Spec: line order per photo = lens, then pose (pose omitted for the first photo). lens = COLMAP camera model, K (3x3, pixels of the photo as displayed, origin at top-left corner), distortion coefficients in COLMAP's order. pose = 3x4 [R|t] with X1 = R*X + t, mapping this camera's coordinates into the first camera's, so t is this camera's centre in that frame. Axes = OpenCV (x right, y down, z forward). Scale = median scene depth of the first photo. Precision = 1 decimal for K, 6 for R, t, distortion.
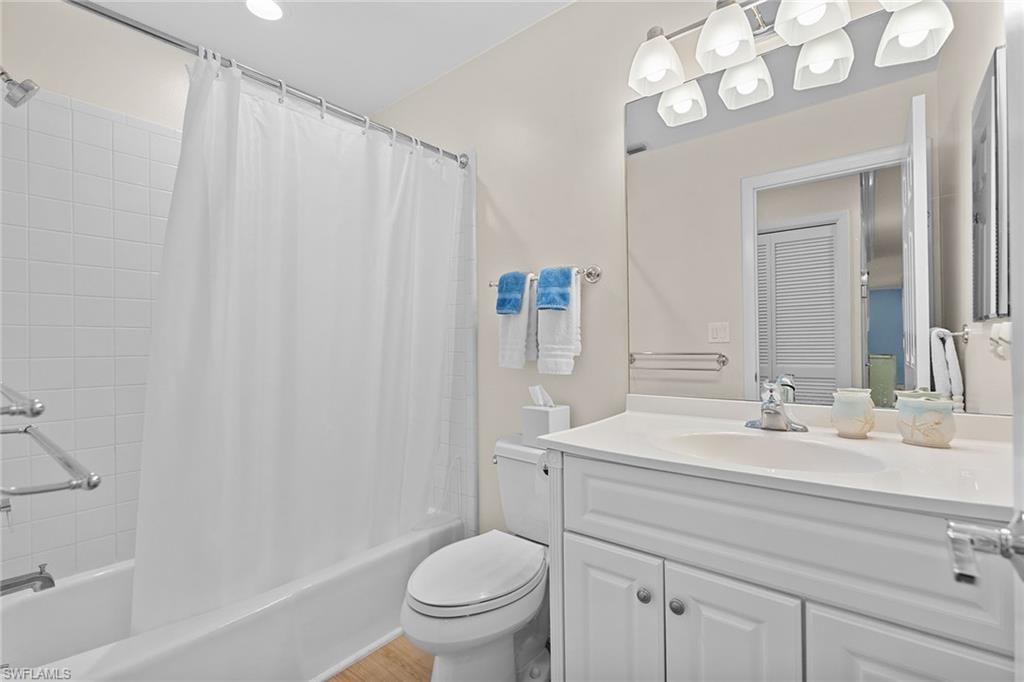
lens RADIAL K [[456.0, 0, 512.0], [0, 456.0, 341.0], [0, 0, 1]] dist [-0.017696, -0.000219]
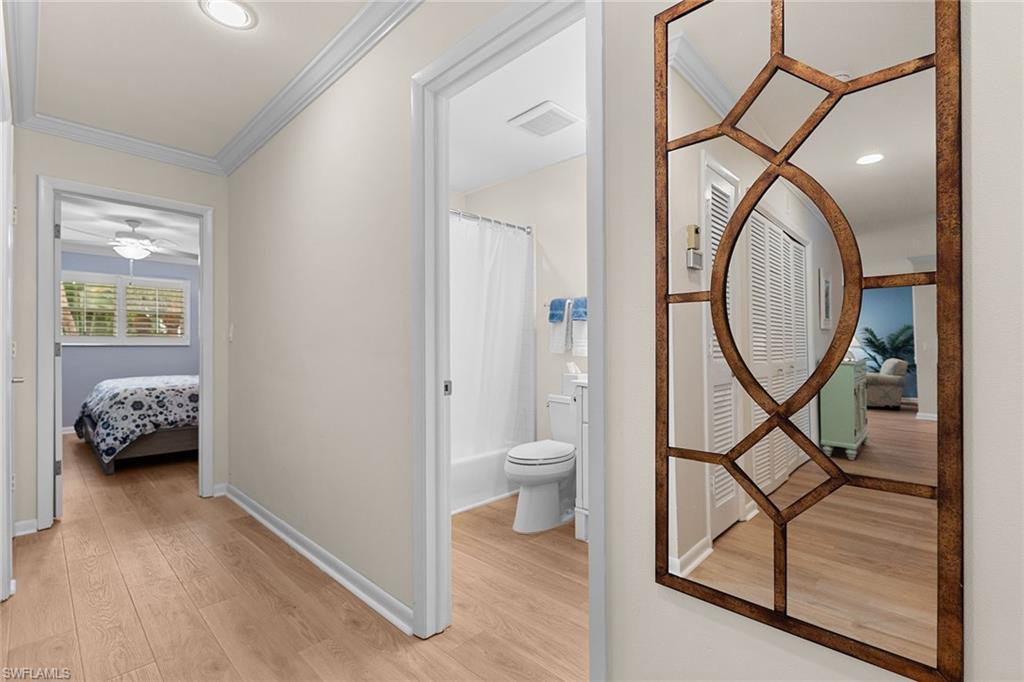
lens RADIAL K [[456.0, 0, 512.0], [0, 456.0, 341.0], [0, 0, 1]] dist [-0.017696, -0.000219]
pose [[0.996139, 0.006739, -0.087536, -0.021968], [-0.007975, 0.999873, -0.013773, 0.038680], [0.087432, 0.014418, 0.996066, -0.781941]]
